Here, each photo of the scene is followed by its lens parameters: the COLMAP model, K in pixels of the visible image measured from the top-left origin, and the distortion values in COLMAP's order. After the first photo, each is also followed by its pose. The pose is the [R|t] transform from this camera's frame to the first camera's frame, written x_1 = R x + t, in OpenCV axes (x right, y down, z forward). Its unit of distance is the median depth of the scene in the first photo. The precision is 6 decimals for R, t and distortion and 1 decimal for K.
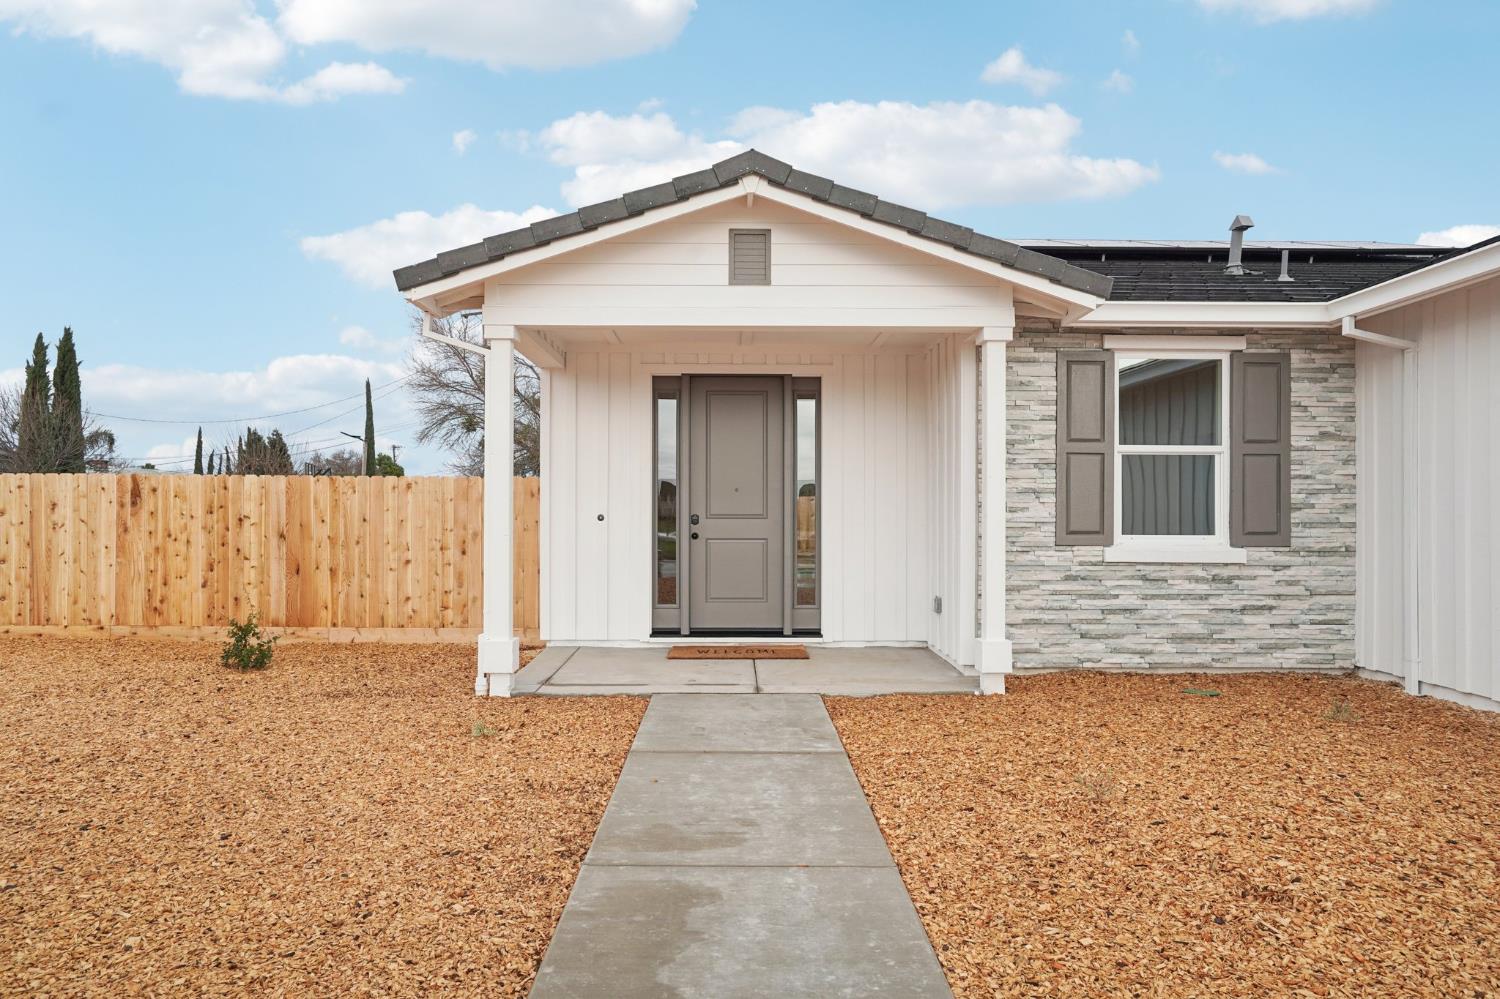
lens RADIAL K [[987.9, 0, 750.0], [0, 987.9, 499.5], [0, 0, 1]] dist [-0.005394, 0.000078]
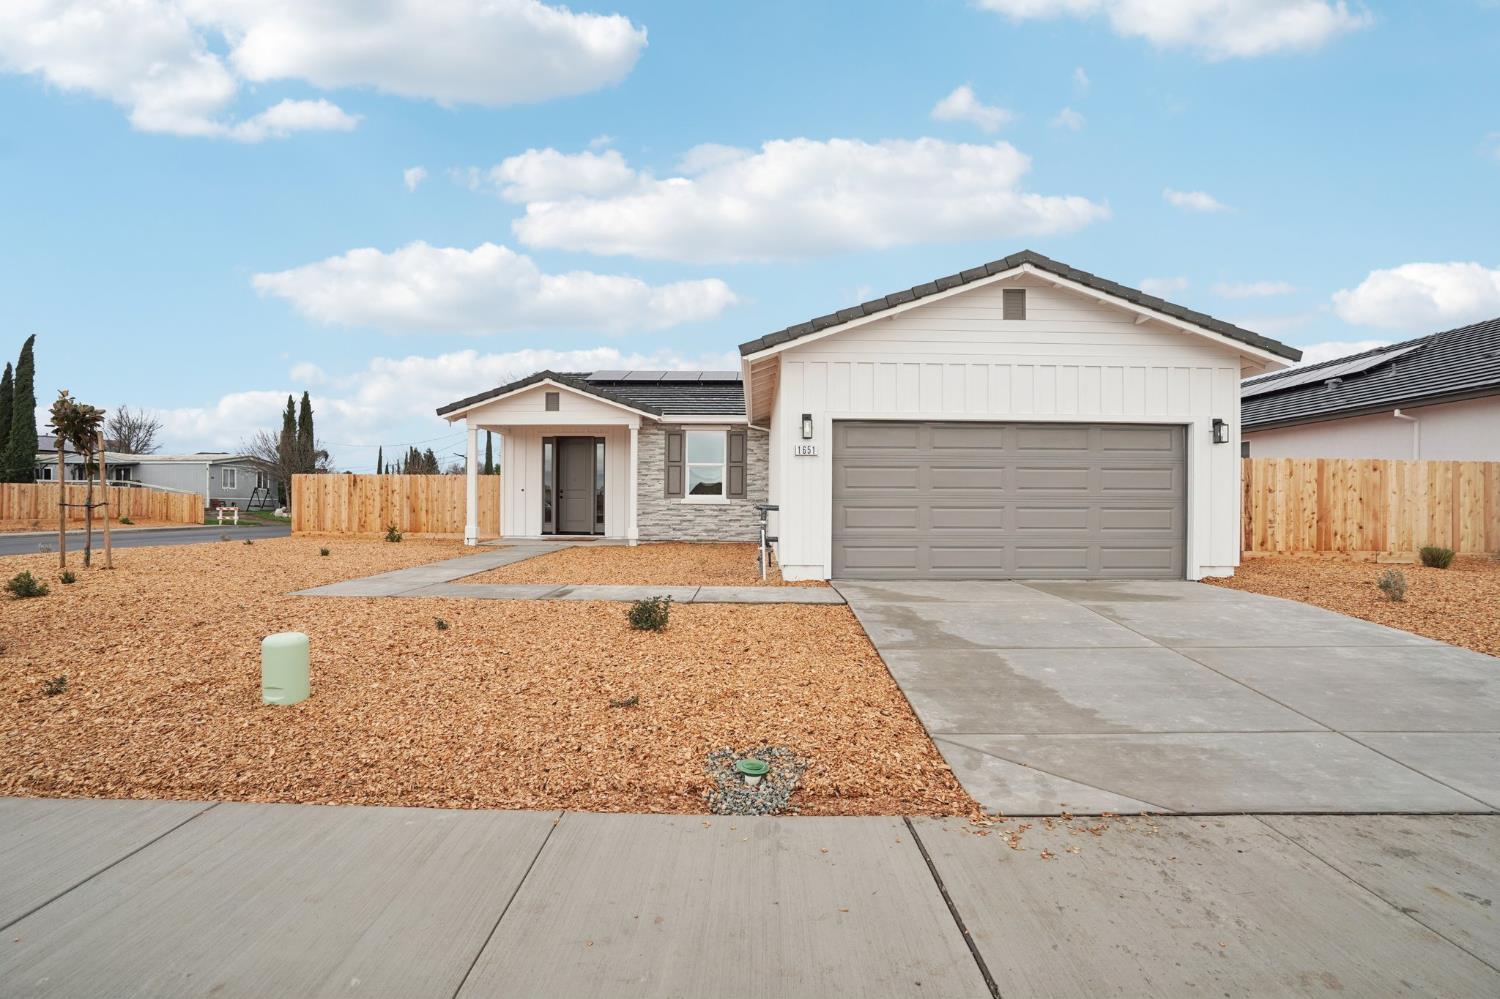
lens RADIAL K [[698.2, 0, 747.5], [0, 698.2, 509.0], [0, 0, 1]] dist [-0.063428, 0.023931]
pose [[0.999802, 0.001388, -0.019874, 0.488707], [-0.000991, 0.999801, 0.019940, 0.030733], [0.019897, -0.019916, 0.999604, -0.855489]]
